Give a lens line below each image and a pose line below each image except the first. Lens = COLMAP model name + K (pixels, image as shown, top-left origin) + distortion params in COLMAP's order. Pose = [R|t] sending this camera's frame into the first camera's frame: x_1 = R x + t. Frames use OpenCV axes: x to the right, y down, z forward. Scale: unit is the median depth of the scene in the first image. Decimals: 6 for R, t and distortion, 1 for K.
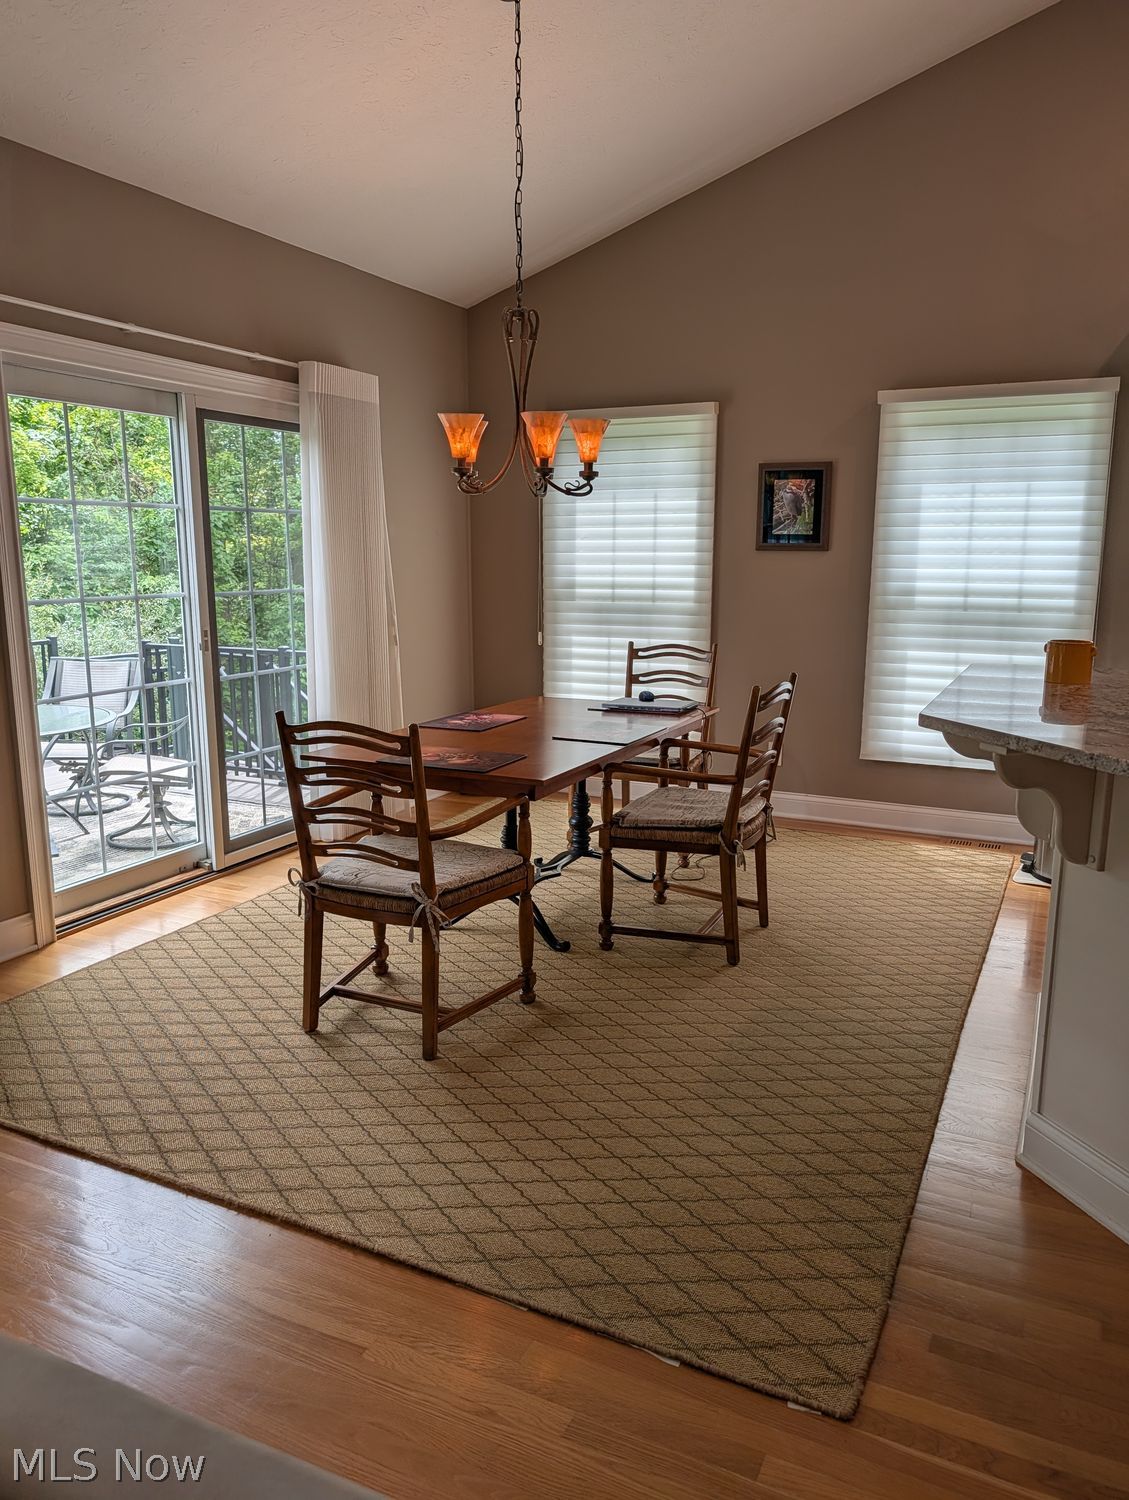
lens RADIAL K [[1072.6, 0, 564.5], [0, 1072.6, 750.0], [0, 0, 1]] dist [0.036607, -0.032092]
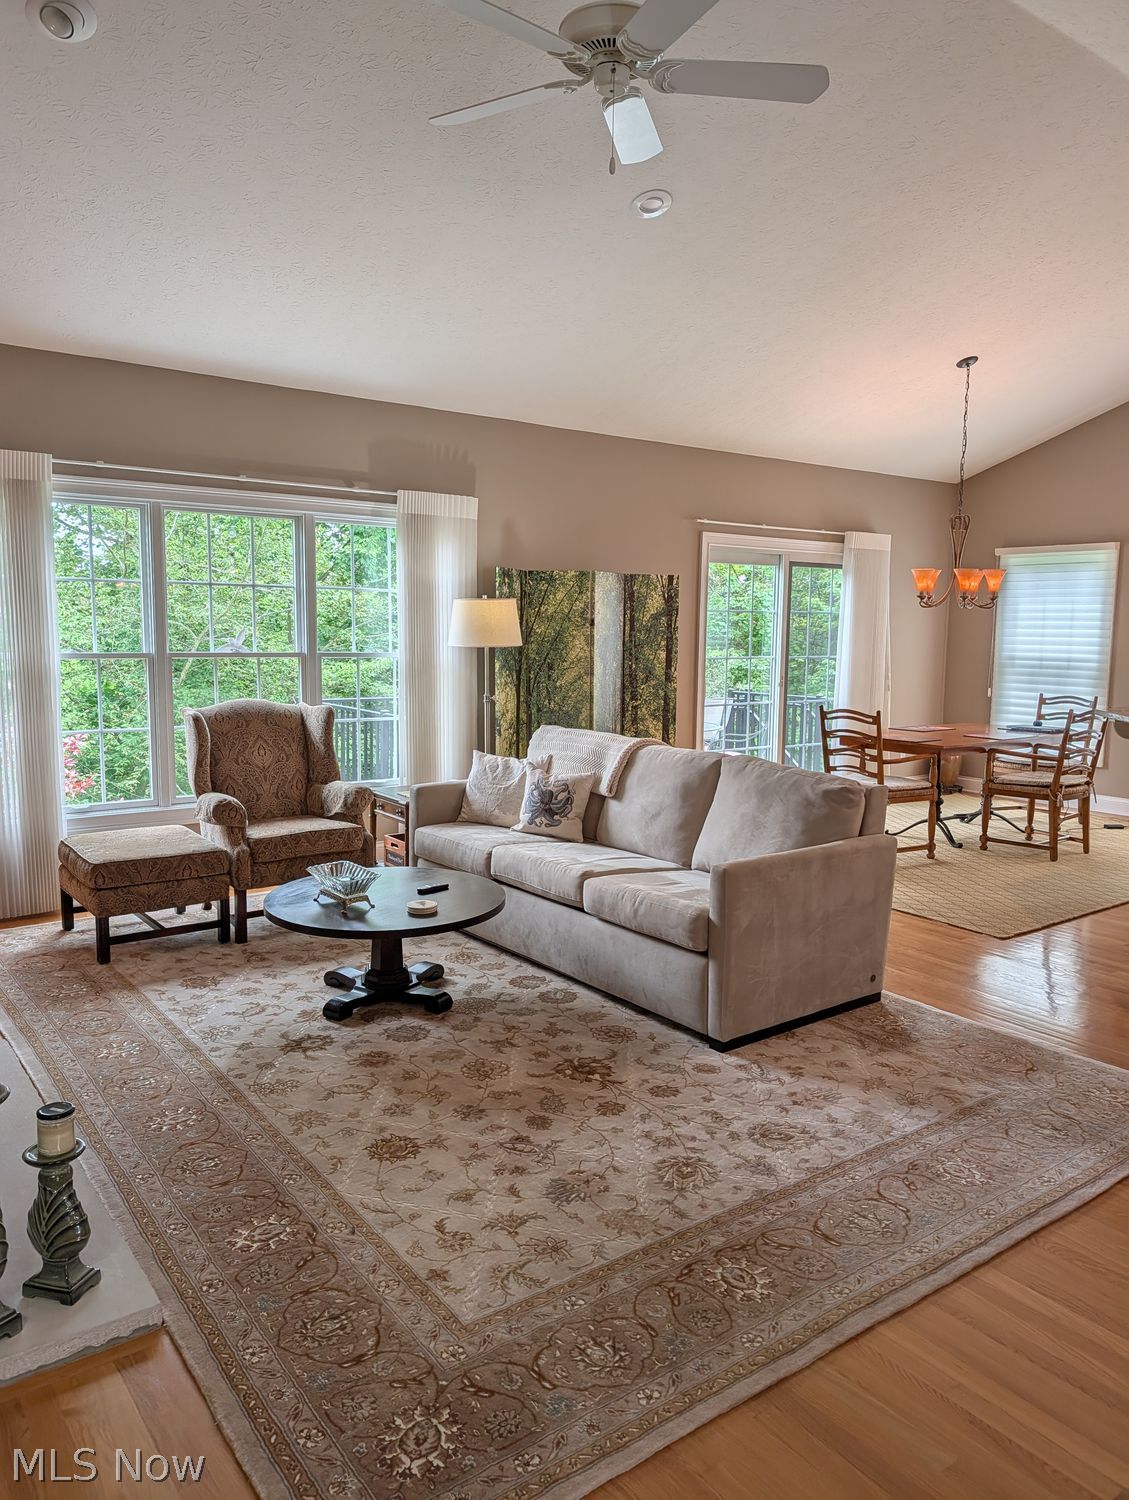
lens RADIAL K [[1072.6, 0, 564.5], [0, 1072.6, 750.0], [0, 0, 1]] dist [0.036607, -0.032092]
pose [[0.884870, 0.064250, -0.461387, 0.211597], [-0.096575, 0.994227, -0.046765, 0.146786], [0.455718, 0.085939, 0.885966, -0.856072]]
